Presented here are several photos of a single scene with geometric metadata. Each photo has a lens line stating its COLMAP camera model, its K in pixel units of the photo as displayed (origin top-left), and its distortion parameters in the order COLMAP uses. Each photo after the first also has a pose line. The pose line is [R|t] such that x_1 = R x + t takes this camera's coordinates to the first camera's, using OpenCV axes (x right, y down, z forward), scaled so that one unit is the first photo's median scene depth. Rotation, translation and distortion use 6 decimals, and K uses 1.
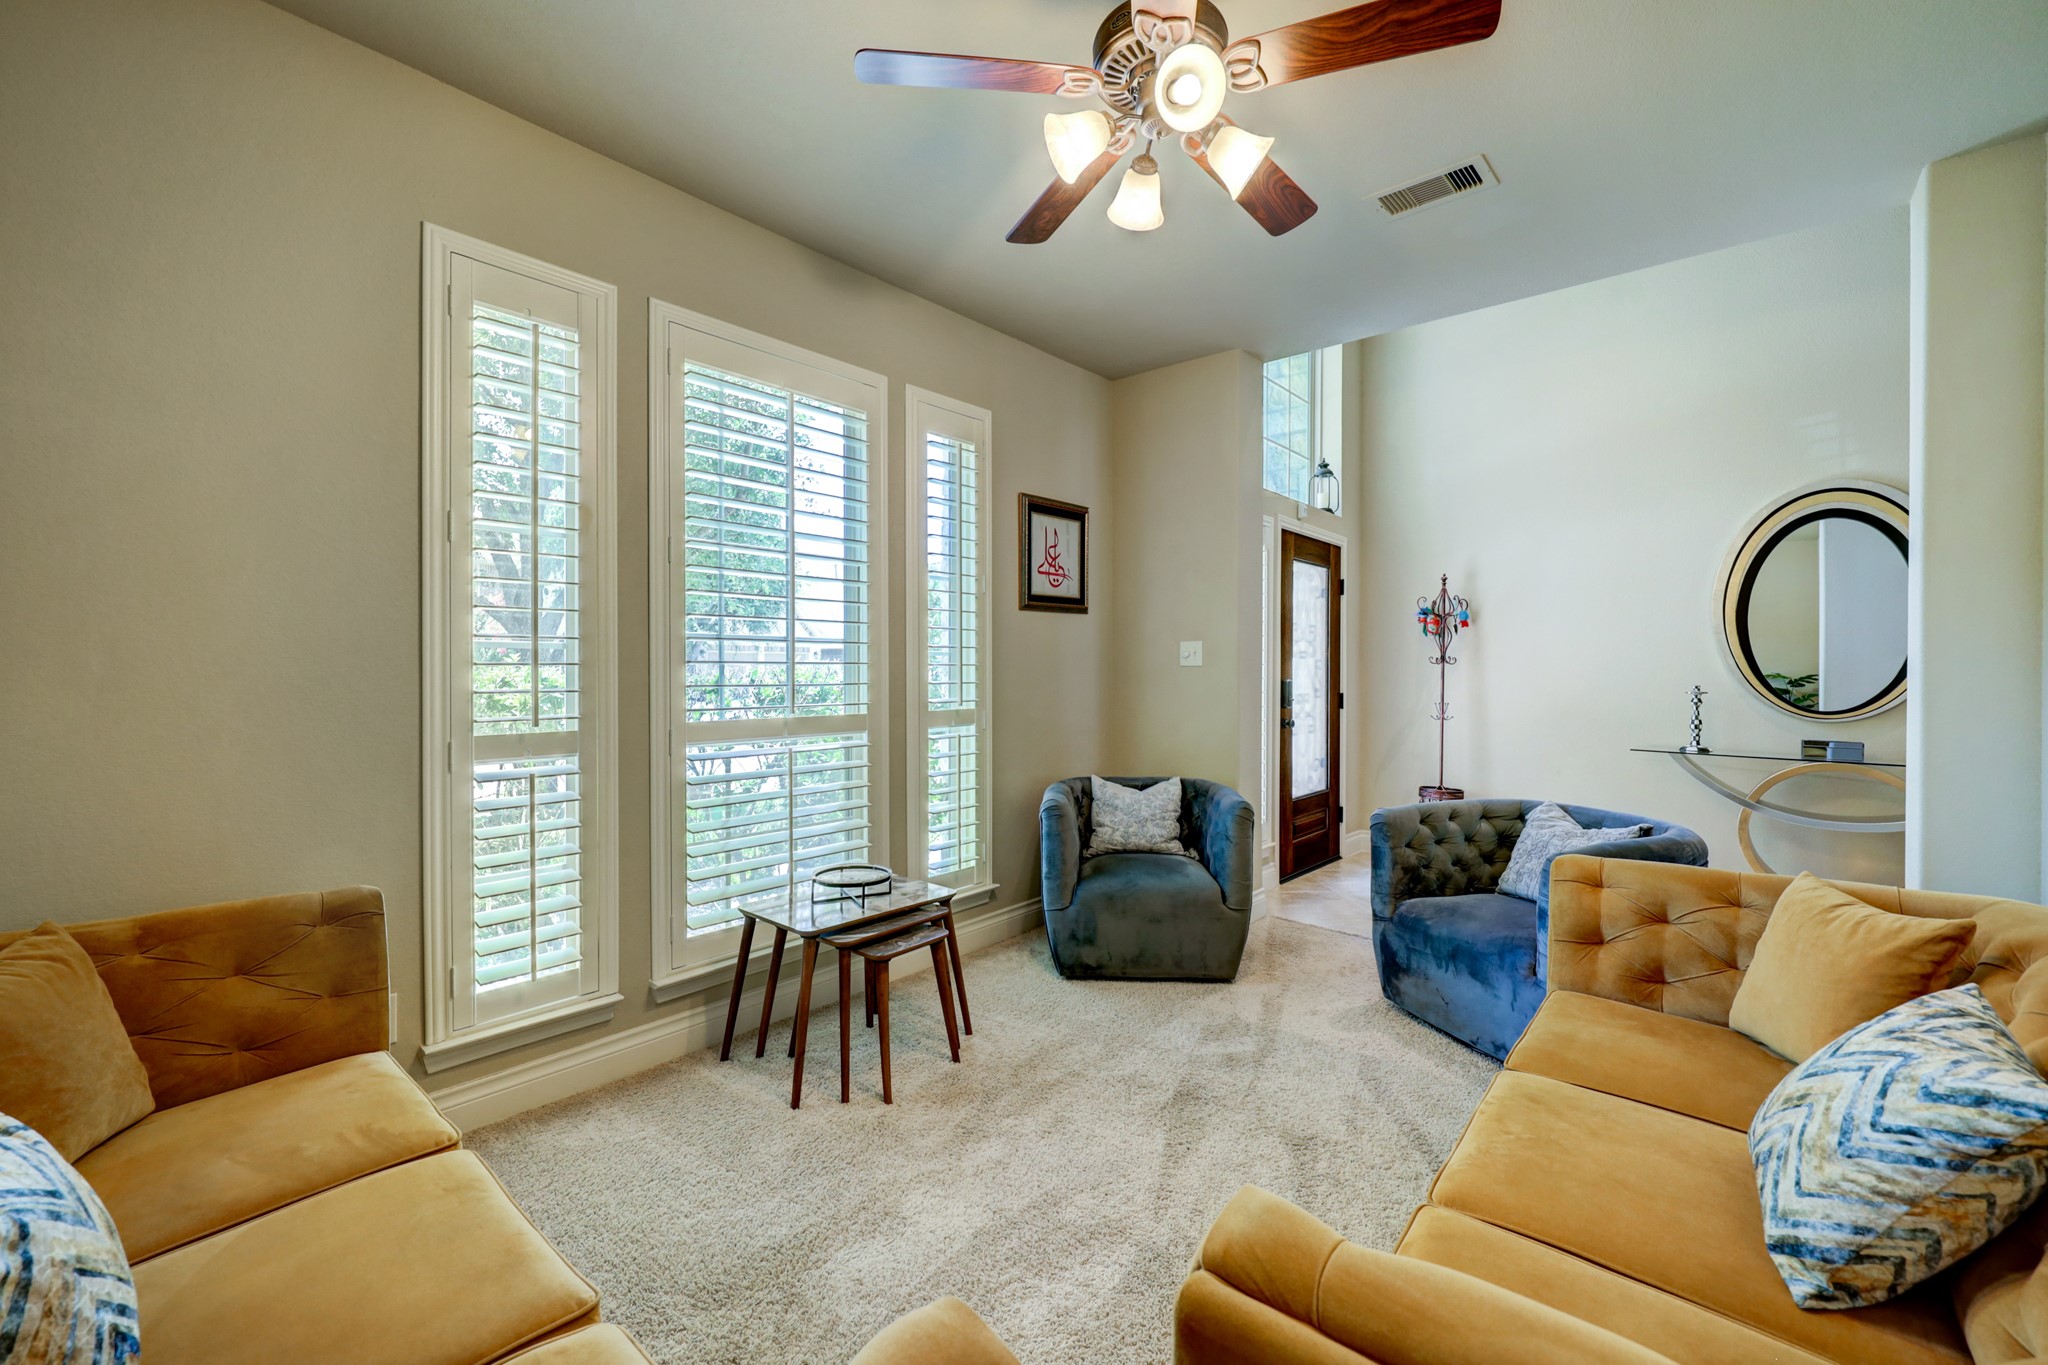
lens RADIAL K [[846.4, 0, 1031.9], [0, 846.4, 685.5], [0, 0, 1]] dist [0.002259, -0.000288]
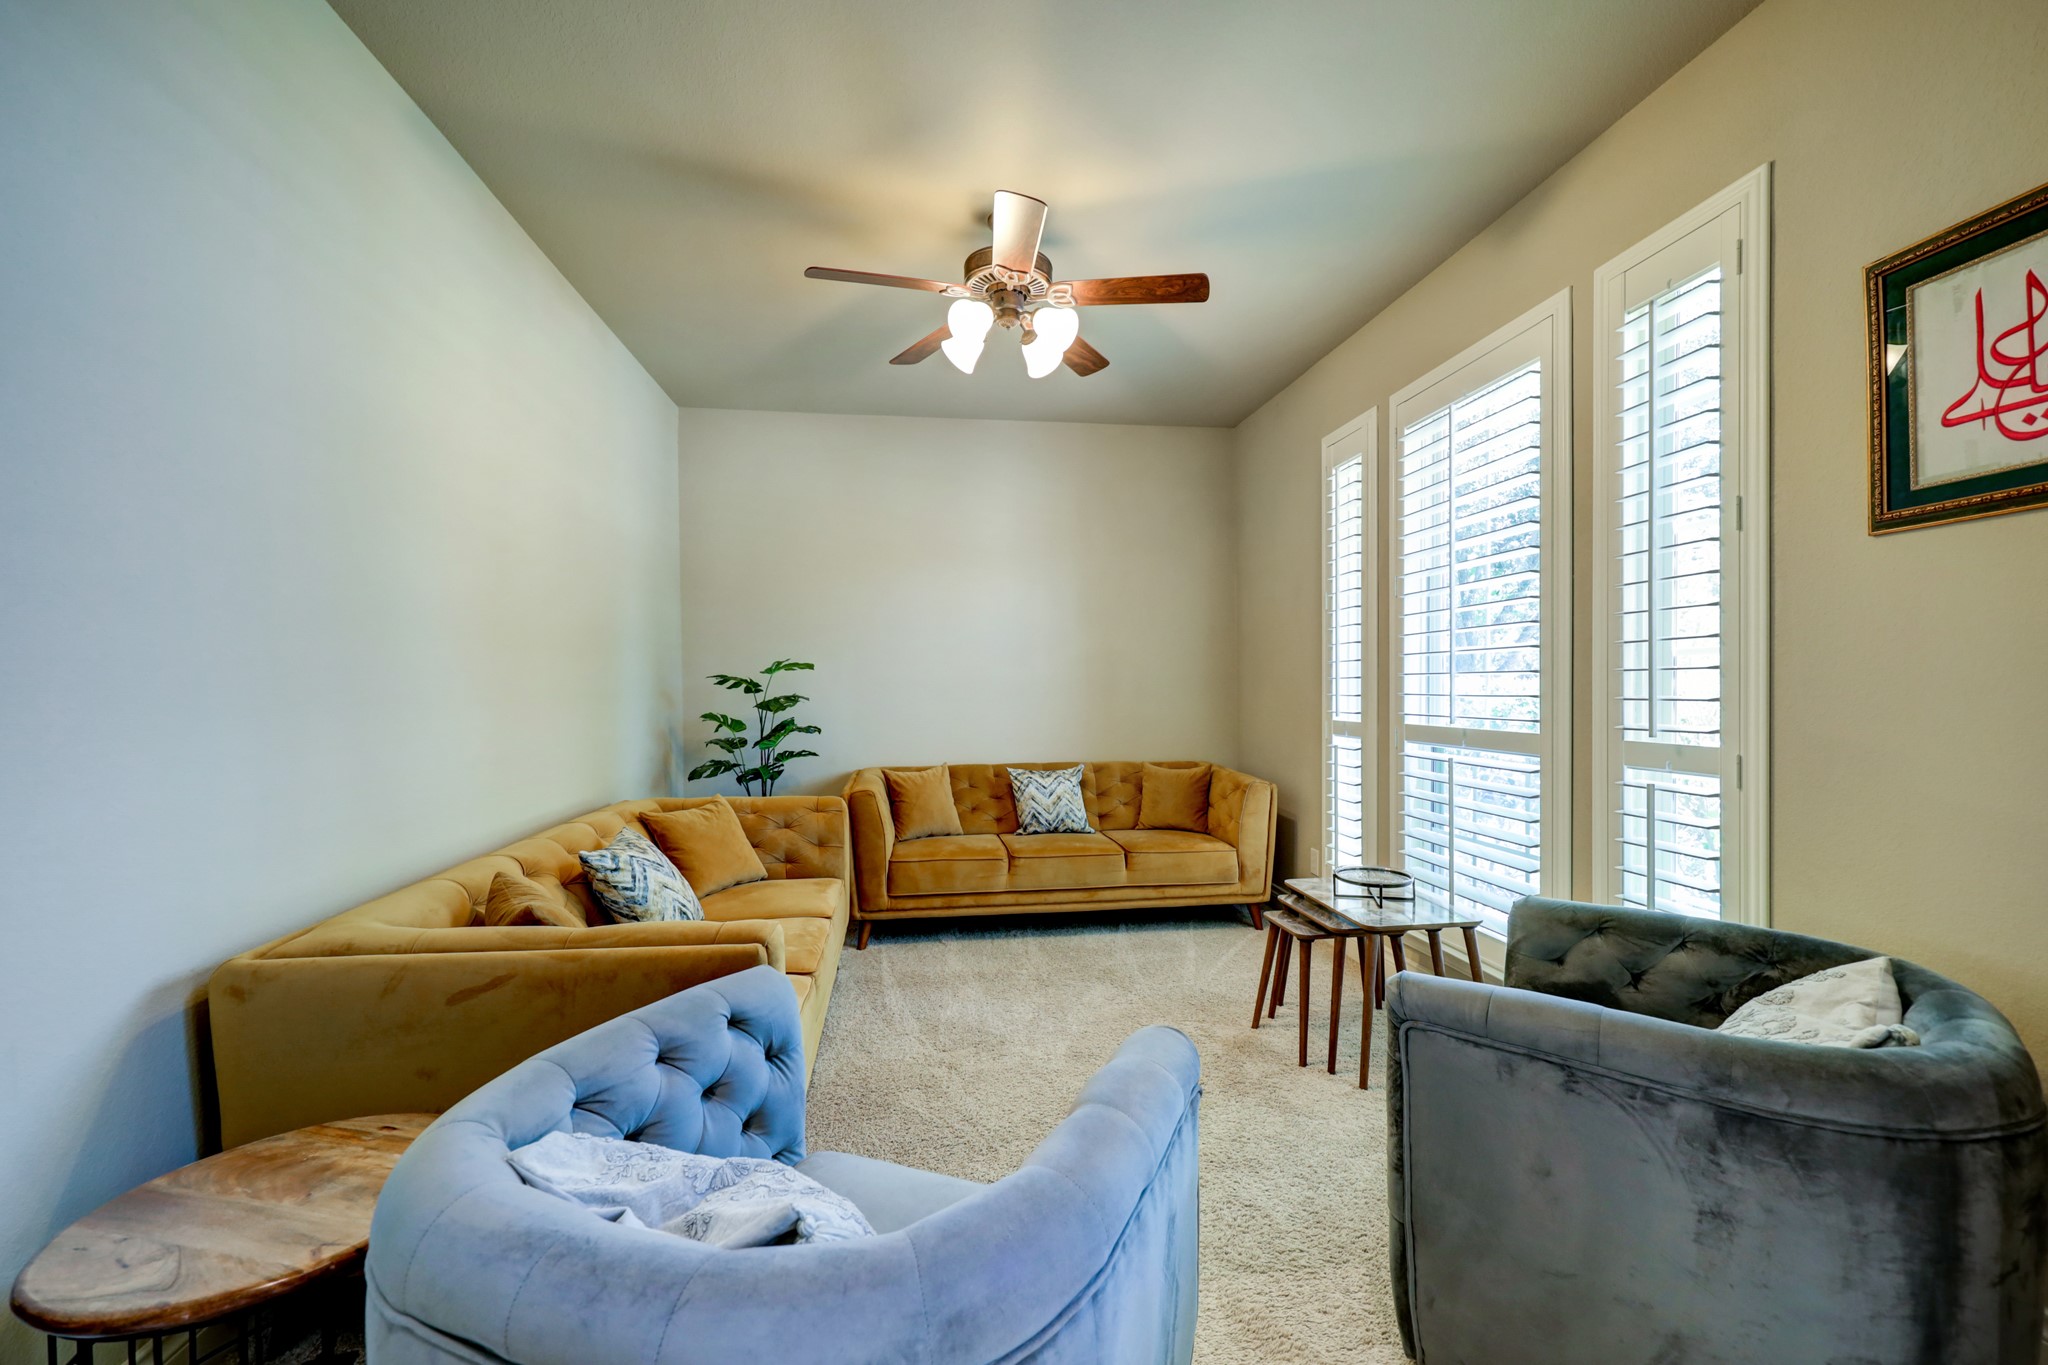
lens RADIAL K [[846.4, 0, 1031.9], [0, 846.4, 685.5], [0, 0, 1]] dist [0.002259, -0.000288]
pose [[-0.657989, -0.007489, -0.752990, 0.672179], [-0.021658, 0.999725, 0.008983, -0.007748], [0.752716, 0.022219, -0.657970, 1.086048]]
